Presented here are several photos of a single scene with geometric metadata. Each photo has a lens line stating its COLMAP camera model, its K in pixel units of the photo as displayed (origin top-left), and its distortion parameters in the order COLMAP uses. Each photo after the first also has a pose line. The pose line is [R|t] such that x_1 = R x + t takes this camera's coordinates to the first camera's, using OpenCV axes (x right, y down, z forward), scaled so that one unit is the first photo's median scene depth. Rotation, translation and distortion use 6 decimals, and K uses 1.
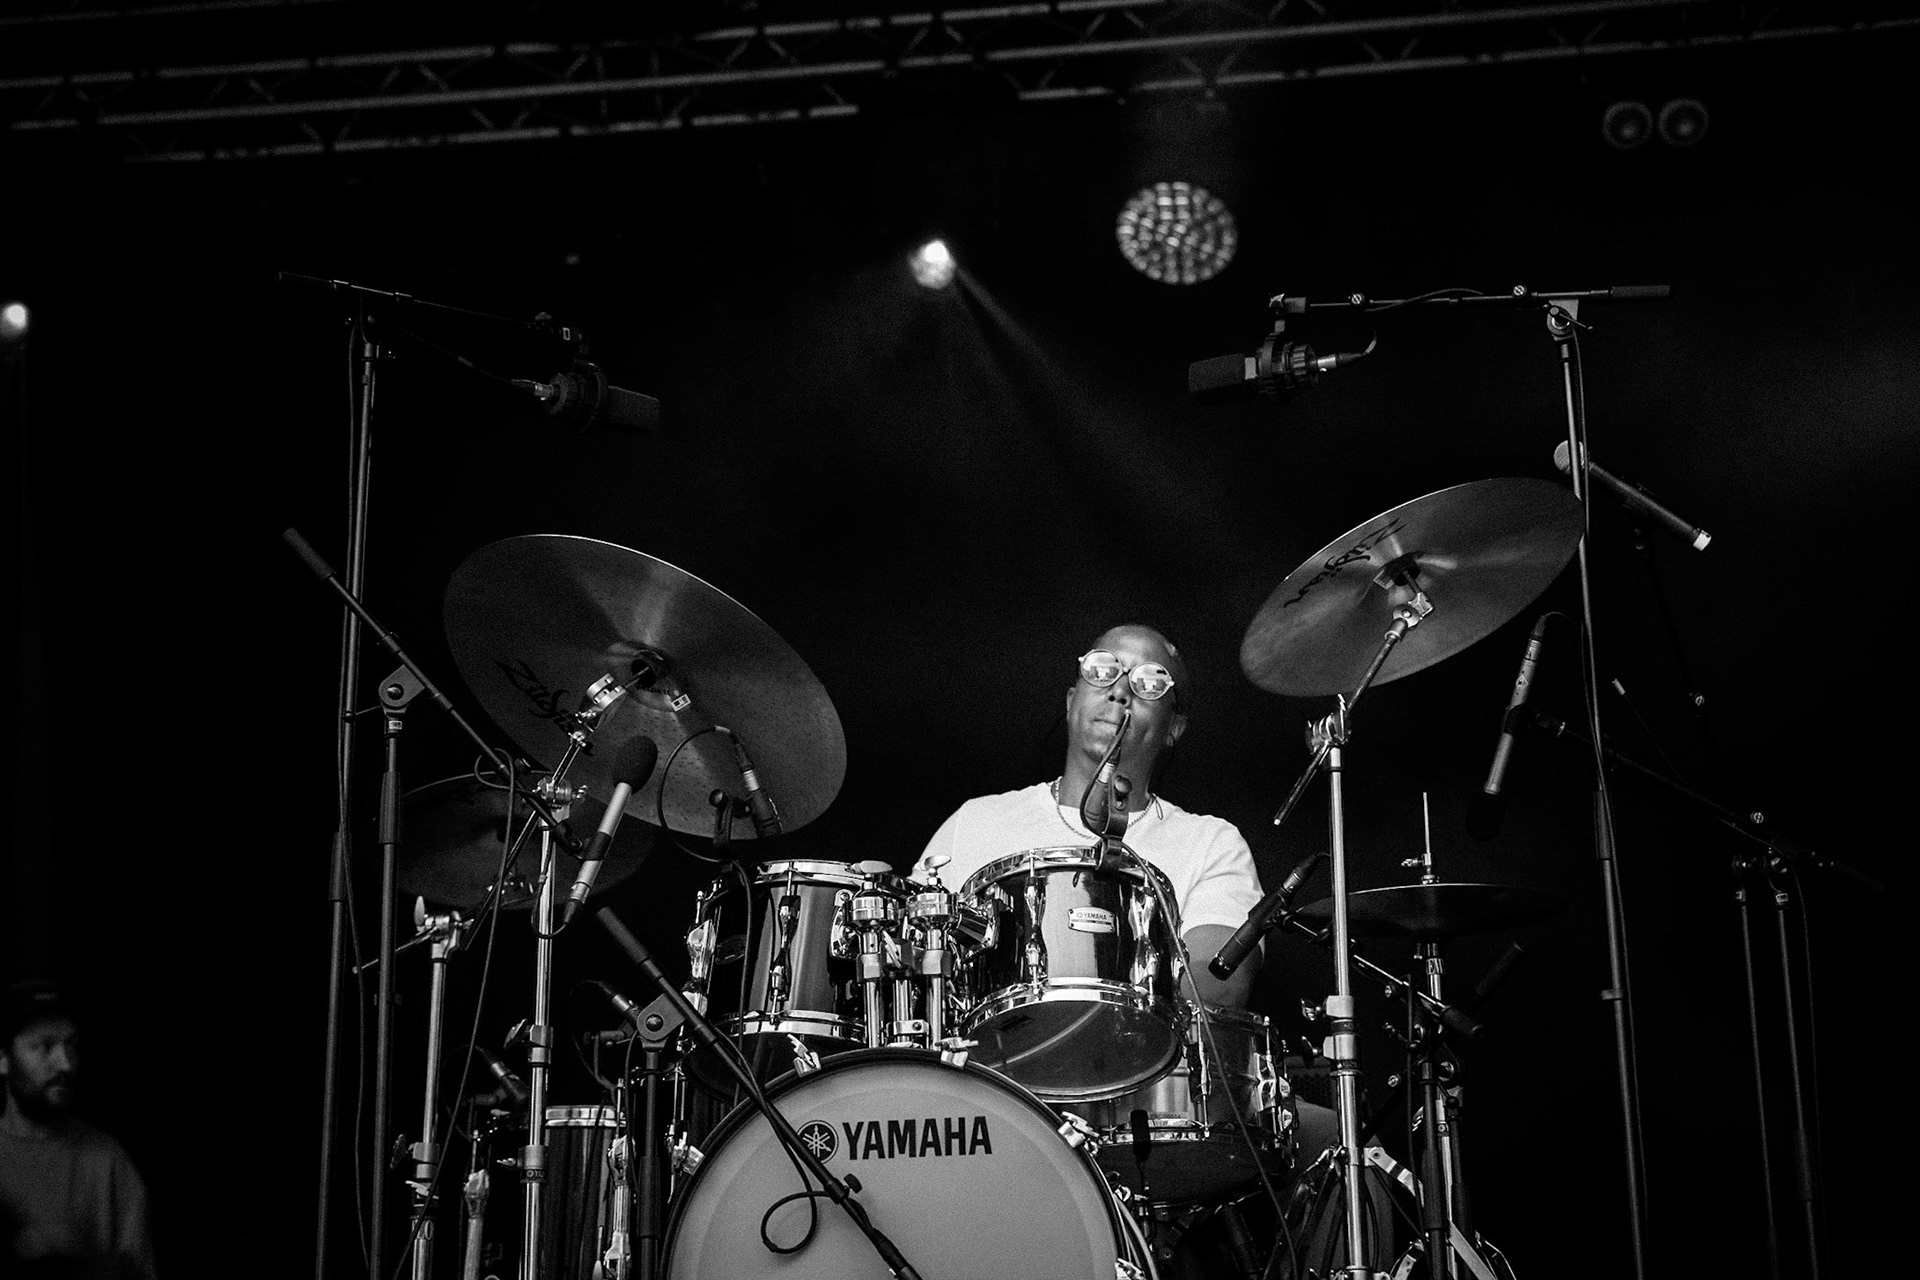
lens RADIAL K [[3959.6, 0, 972.4], [0, 3959.6, 630.2], [0, 0, 1]] dist [0.158275, 0.000000]
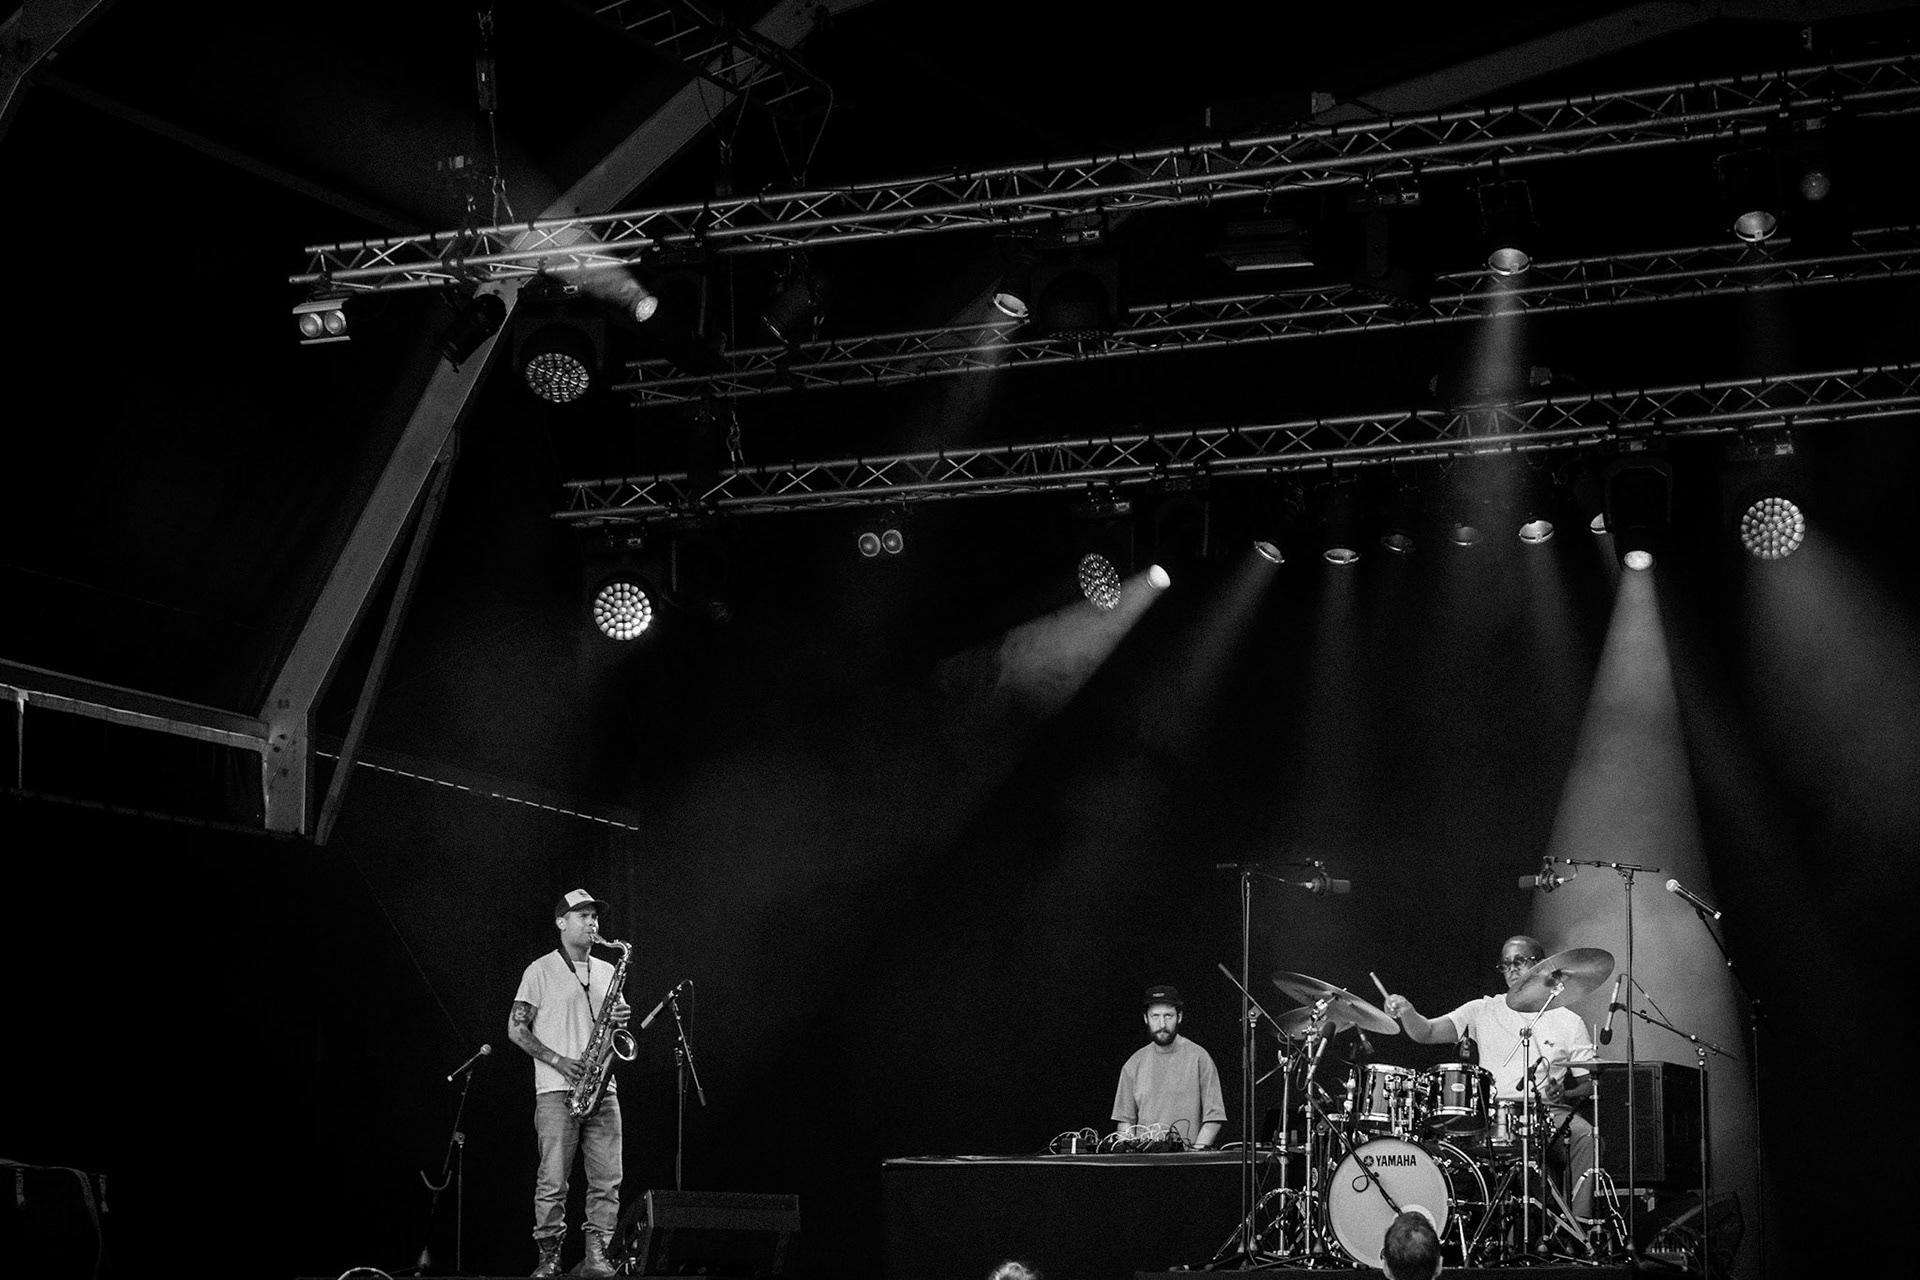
lens RADIAL K [[4580.0, 0, 971.7], [0, 4580.0, 640.1], [0, 0, 1]] dist [-0.014346, 0.000000]
pose [[0.949955, -0.026963, -0.311220, 0.854189], [0.074379, 0.987138, 0.141511, -0.877372], [0.303401, -0.157578, 0.939743, -2.688102]]
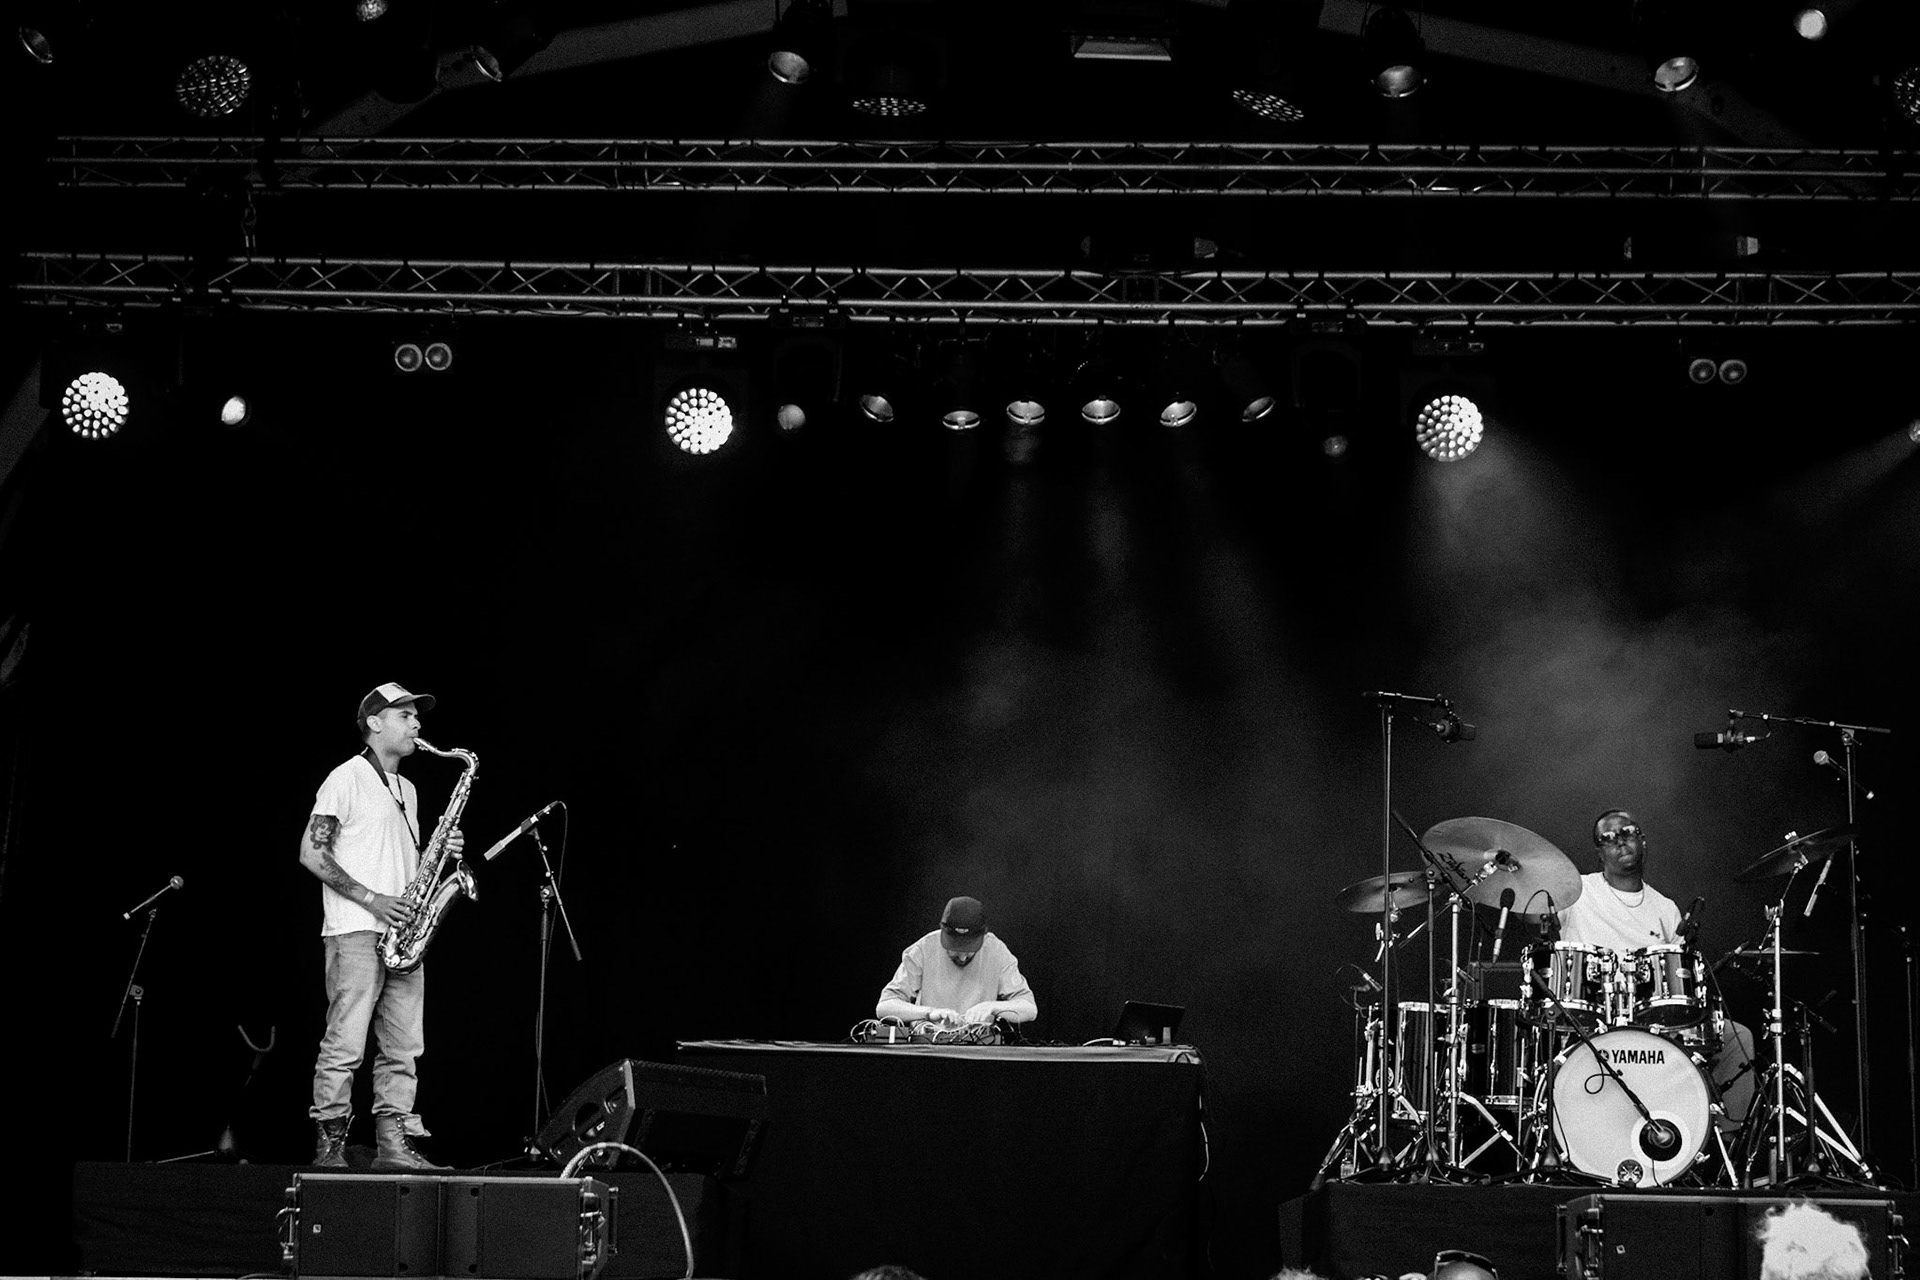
lens RADIAL K [[3677.1, 0, 967.4], [0, 3677.1, 653.4], [0, 0, 1]] dist [0.004055, 0.000000]
pose [[0.994705, 0.055145, 0.086718, -0.710811], [-0.066103, 0.989432, 0.129050, -0.451274], [-0.078685, -0.134099, 0.987839, -1.483628]]
